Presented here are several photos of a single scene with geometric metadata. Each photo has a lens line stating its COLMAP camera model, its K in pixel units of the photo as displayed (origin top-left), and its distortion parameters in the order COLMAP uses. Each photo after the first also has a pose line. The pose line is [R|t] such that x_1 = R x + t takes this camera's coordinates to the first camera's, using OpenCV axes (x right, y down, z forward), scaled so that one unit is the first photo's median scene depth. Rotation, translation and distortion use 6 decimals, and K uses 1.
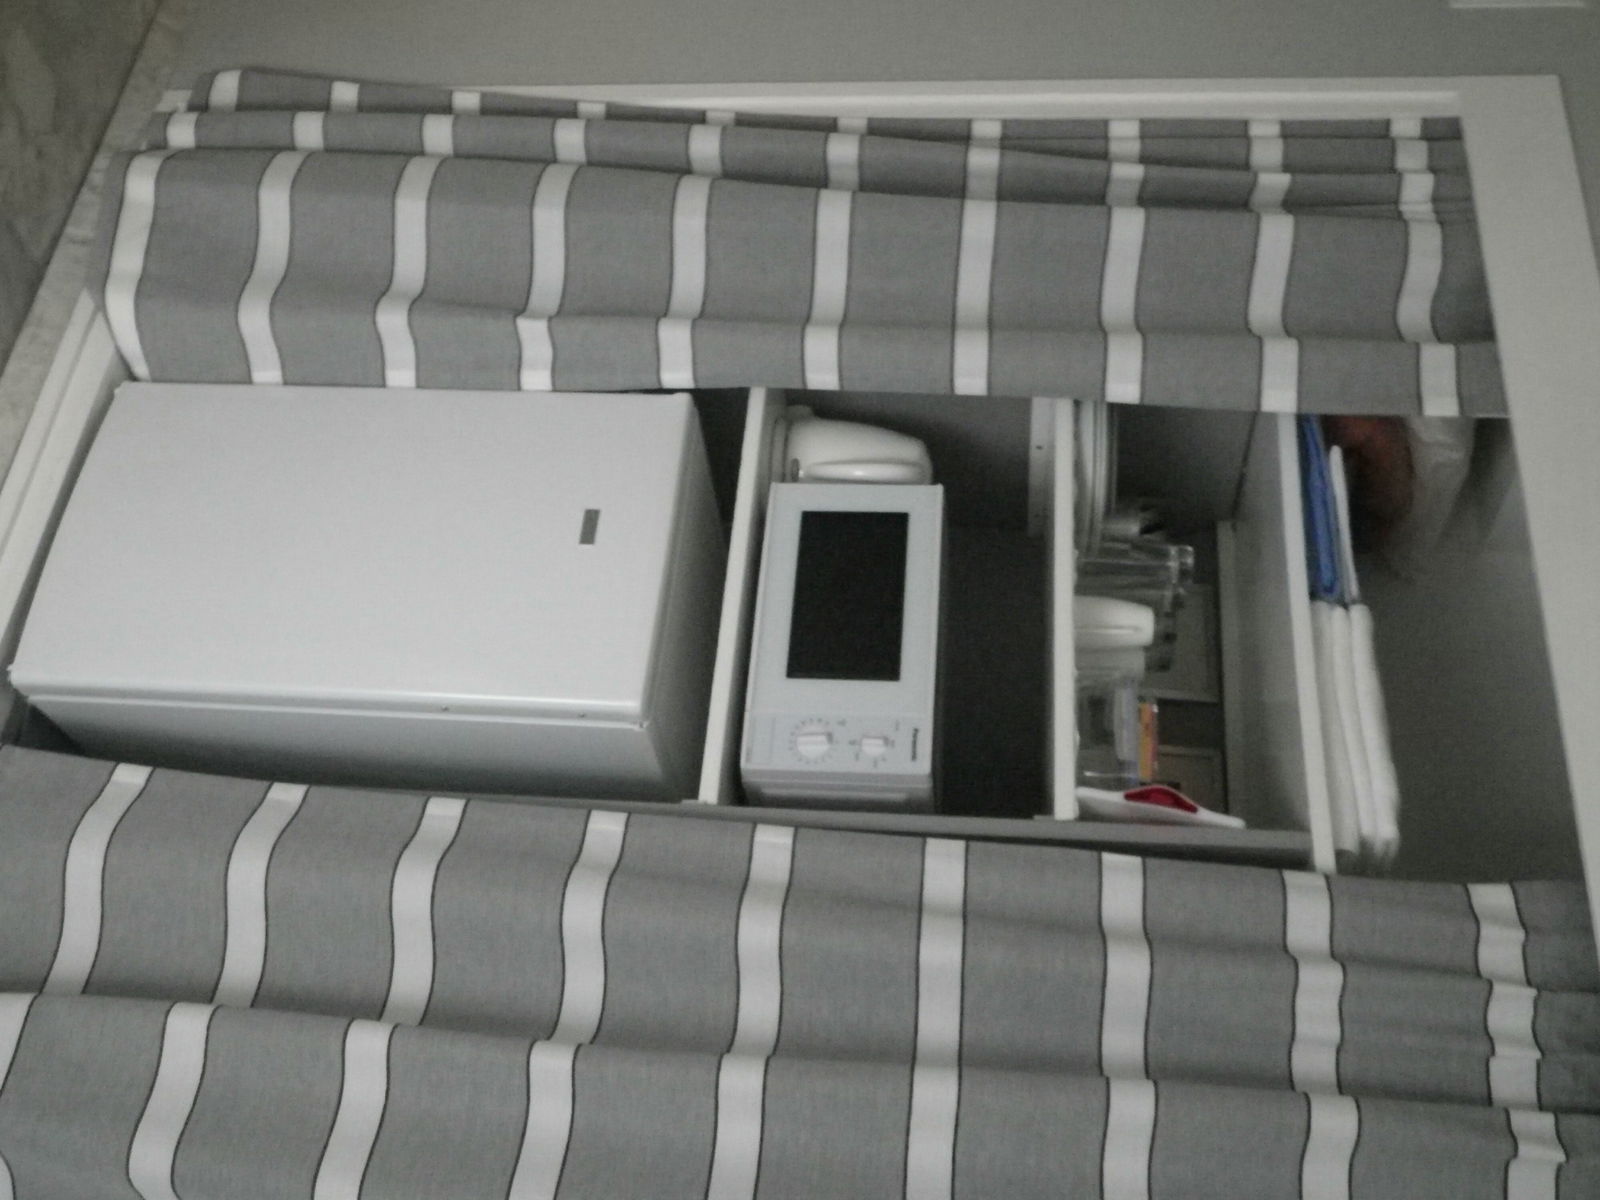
lens RADIAL K [[1763.0, 0, 800.0], [0, 1763.0, 600.0], [0, 0, 1]] dist [-0.014691, 0.002661]
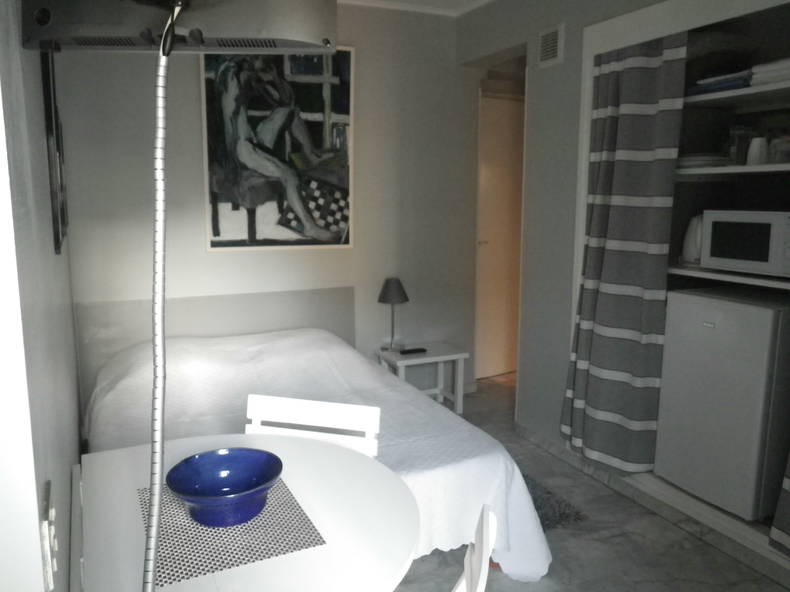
lens RADIAL K [[663.4, 0, 395.0], [0, 663.4, 296.0], [0, 0, 1]] dist [0.077830, -0.003308]
pose [[0.048885, -0.997807, -0.044626, -0.040940], [0.834792, 0.065348, -0.546674, 0.136009], [0.548391, -0.010529, 0.836155, -0.276996]]
